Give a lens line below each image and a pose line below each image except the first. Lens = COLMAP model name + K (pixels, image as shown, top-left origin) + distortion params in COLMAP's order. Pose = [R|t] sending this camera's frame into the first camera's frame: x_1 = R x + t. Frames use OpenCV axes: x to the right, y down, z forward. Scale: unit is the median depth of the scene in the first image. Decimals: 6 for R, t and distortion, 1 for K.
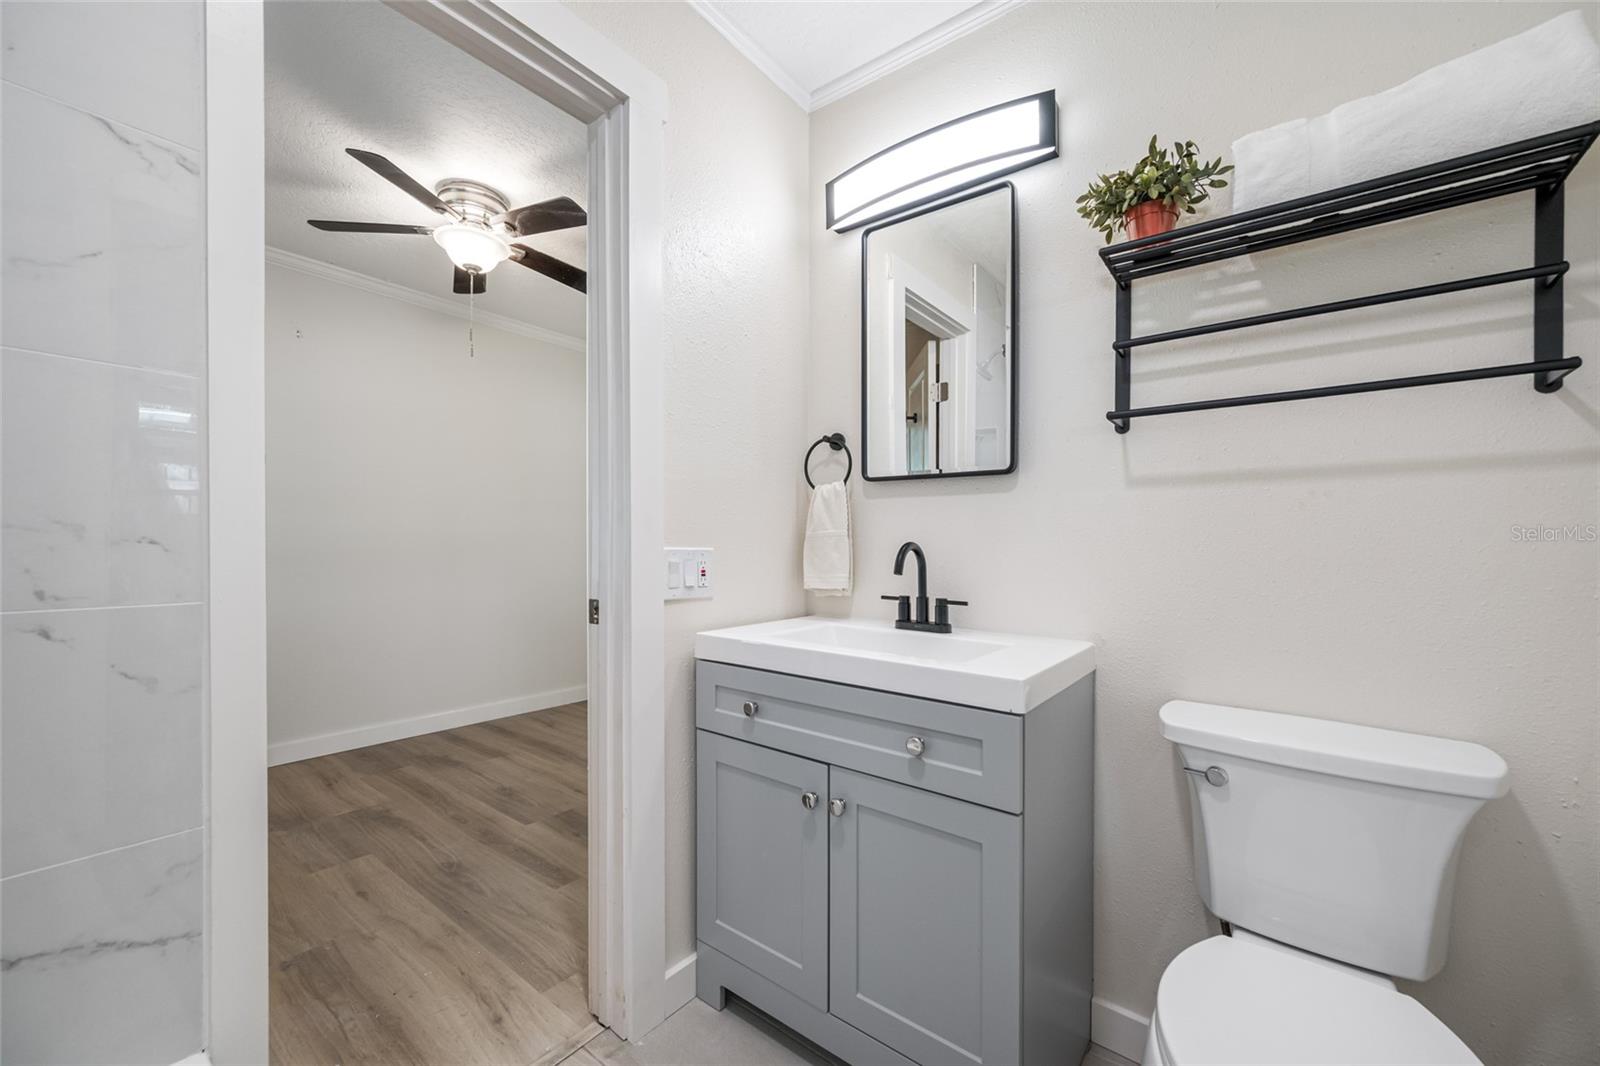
lens RADIAL K [[633.2, 0, 799.7], [0, 633.2, 534.8], [0, 0, 1]] dist [-0.000047, -0.000112]
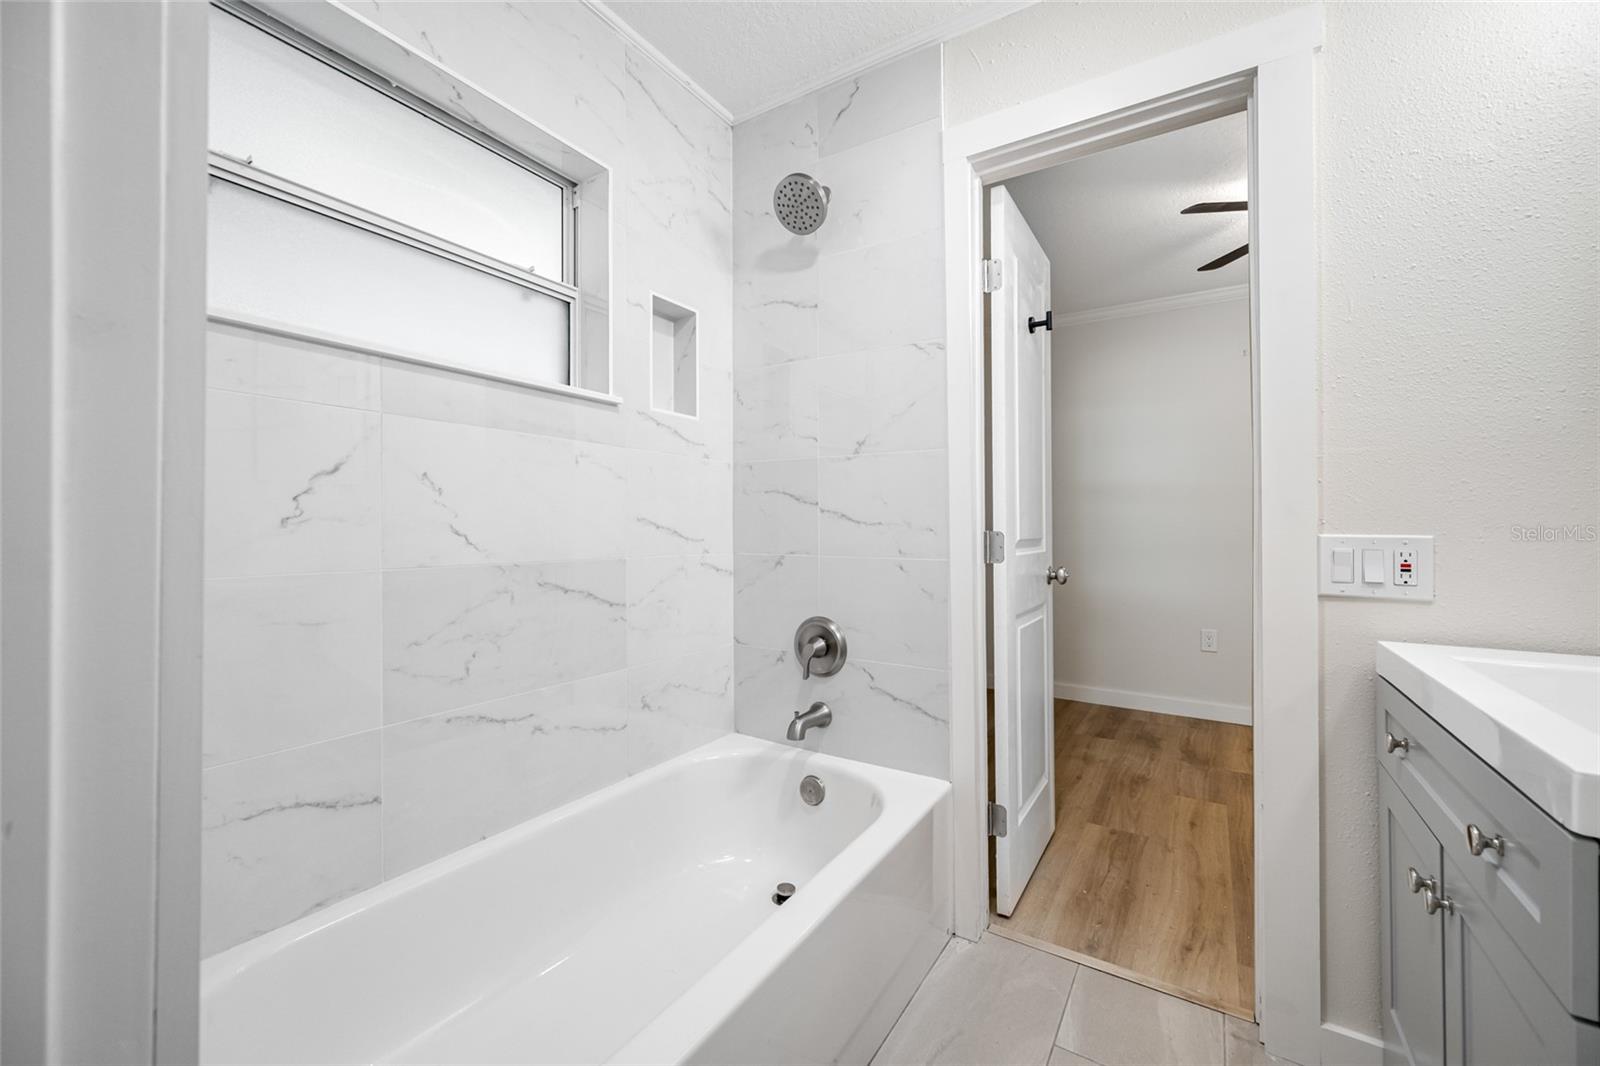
lens RADIAL K [[633.2, 0, 800.4], [0, 633.2, 533.5], [0, 0, 1]] dist [-0.000047, -0.000112]
pose [[0.087324, -0.004788, -0.996168, 0.499389], [0.008698, 0.999954, -0.004043, 0.013641], [0.996142, -0.008312, 0.087362, 0.173542]]
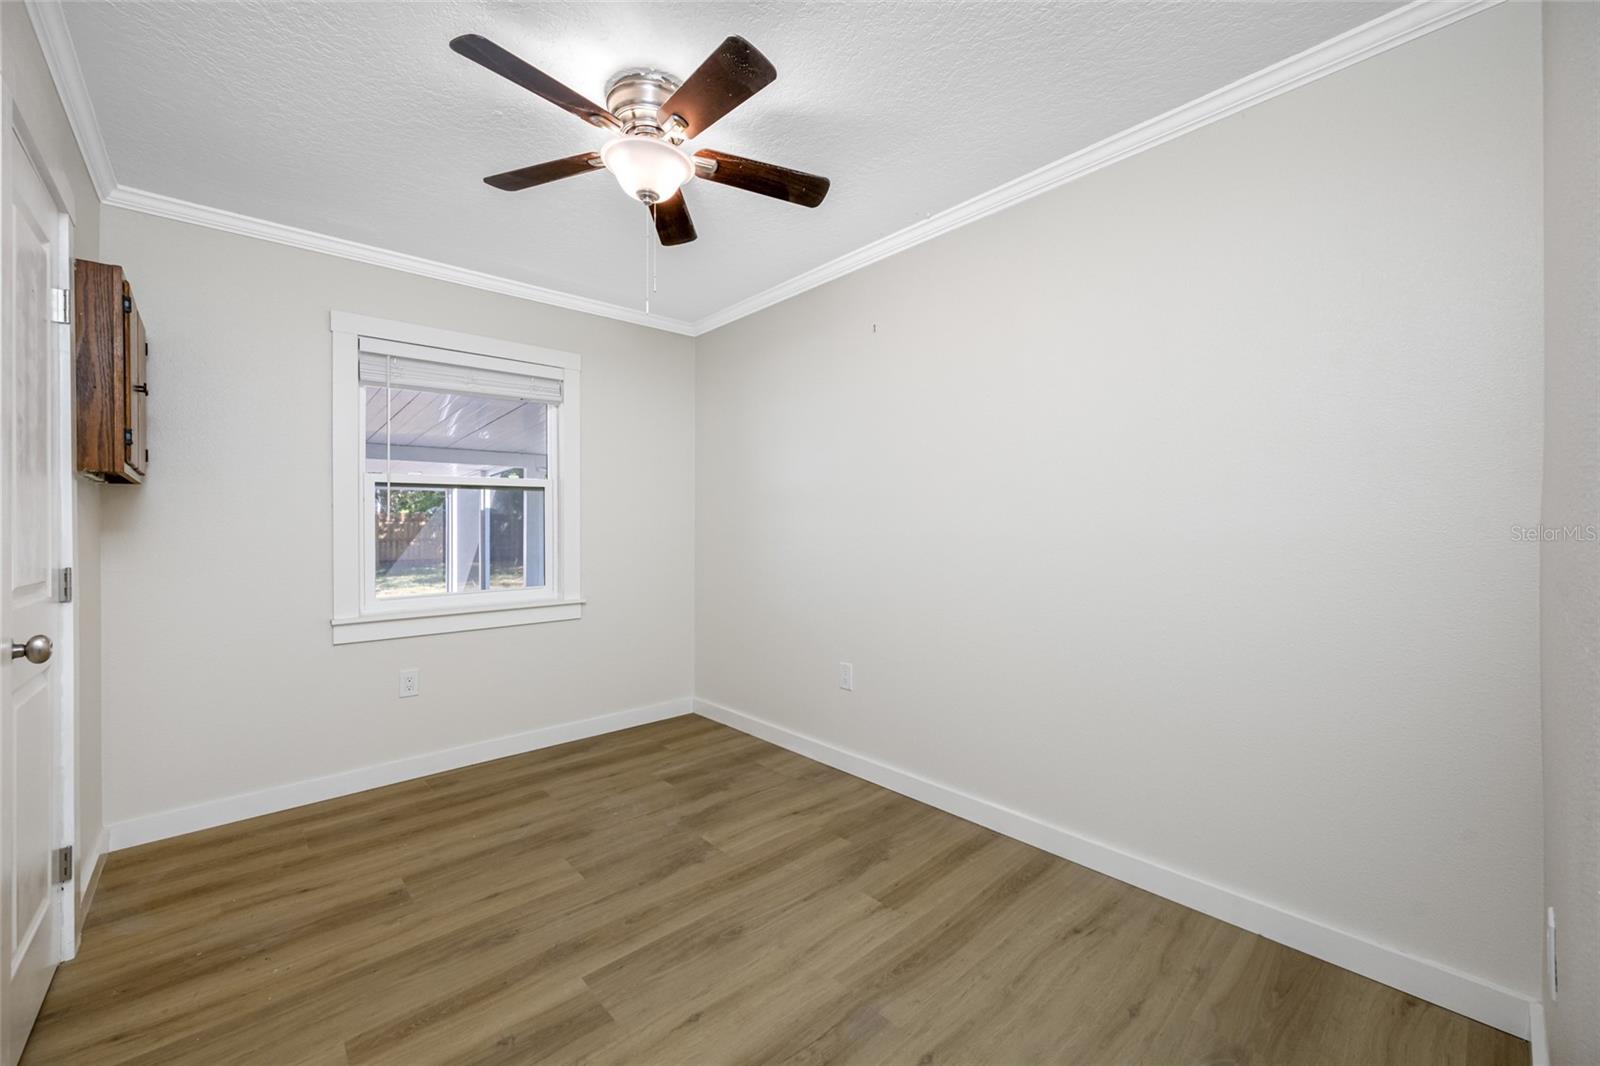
lens RADIAL K [[633.2, 0, 800.3], [0, 633.2, 527.7], [0, 0, 1]] dist [-0.000047, -0.000112]
pose [[-0.177020, -0.001846, -0.984206, 0.293874], [0.021019, 0.999763, -0.005656, -0.037248], [0.983983, -0.021688, -0.176939, 1.910926]]
